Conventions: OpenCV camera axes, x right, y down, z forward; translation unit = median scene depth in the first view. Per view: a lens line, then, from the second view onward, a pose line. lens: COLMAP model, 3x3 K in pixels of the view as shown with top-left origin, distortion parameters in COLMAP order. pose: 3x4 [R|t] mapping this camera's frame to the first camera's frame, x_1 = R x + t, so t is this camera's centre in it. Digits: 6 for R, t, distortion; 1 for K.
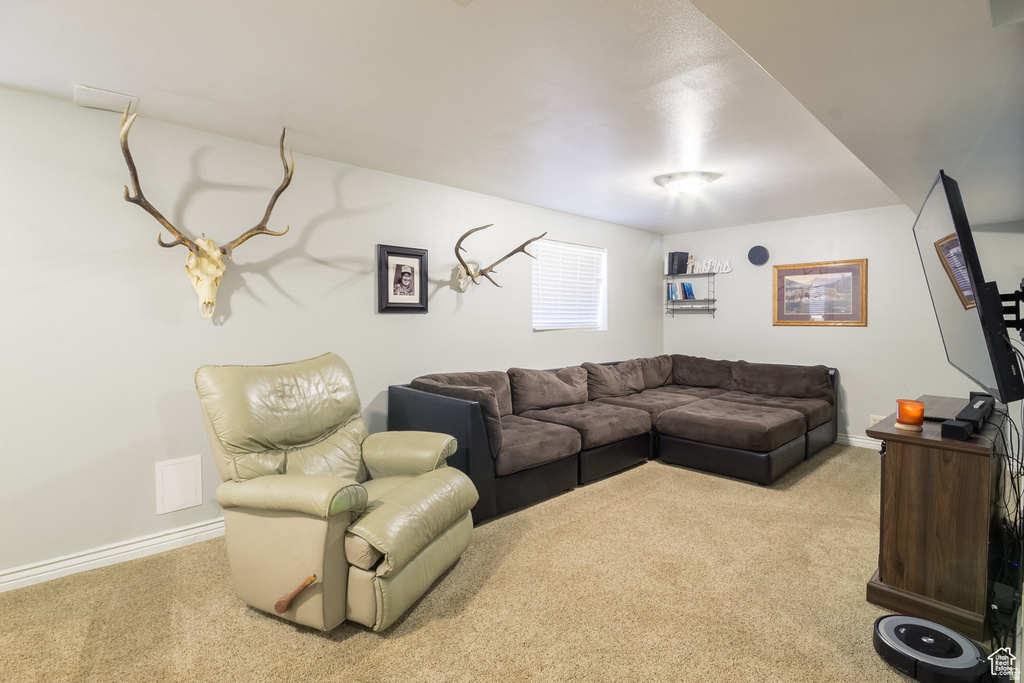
lens RADIAL K [[484.9, 0, 530.6], [0, 484.9, 325.3], [0, 0, 1]] dist [-0.001339, -0.000213]
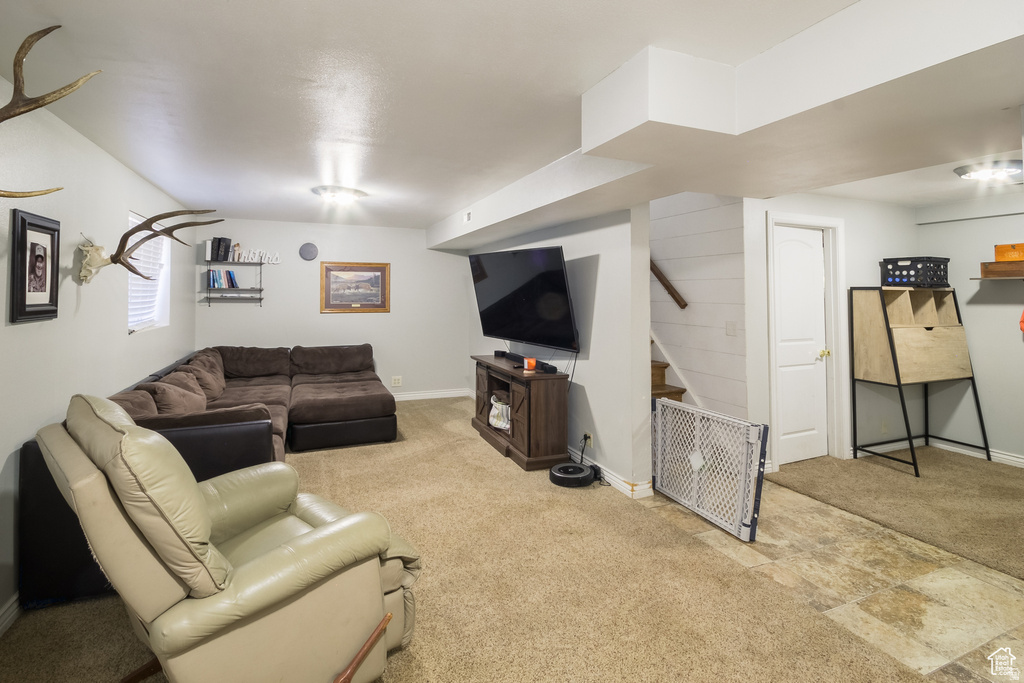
lens RADIAL K [[489.2, 0, 511.7], [0, 489.2, 277.5], [0, 0, 1]] dist [-0.000862, -0.000187]
pose [[0.378971, 0.033772, 0.924792, -0.504599], [0.009283, 0.999145, -0.040291, -0.040999], [-0.925362, 0.023854, 0.378333, 0.160317]]
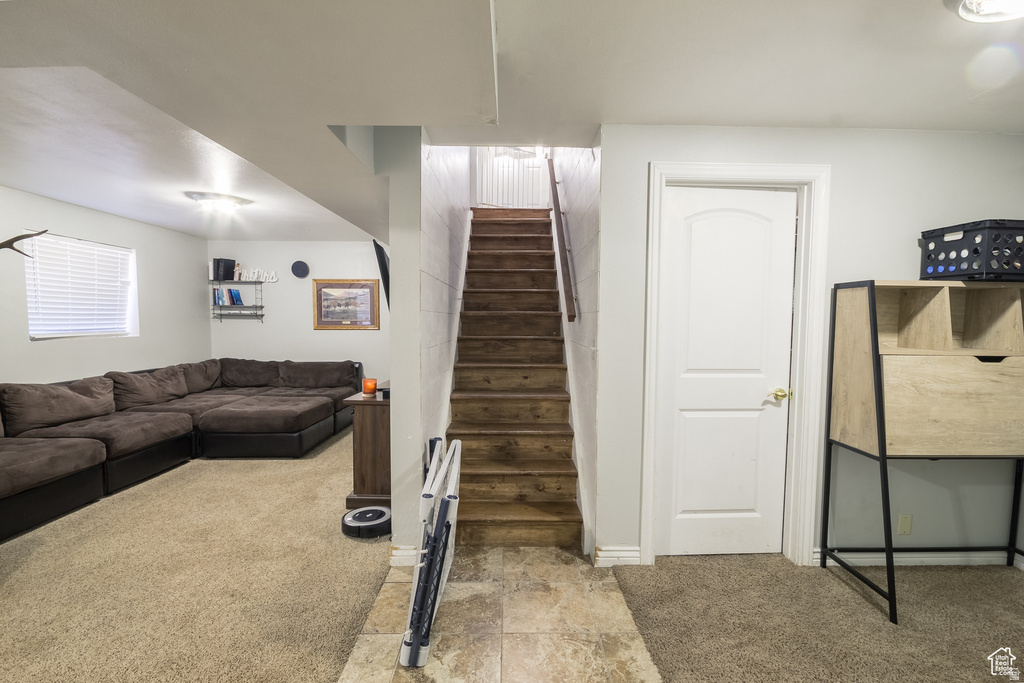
lens RADIAL K [[477.3, 0, 513.0], [0, 477.3, 349.3], [0, 0, 1]] dist [0.018245, -0.016400]
pose [[0.694437, -0.039510, 0.718467, -0.011100], [0.005107, 0.998737, 0.049987, -0.009434], [-0.719535, -0.031044, 0.693762, -0.213148]]
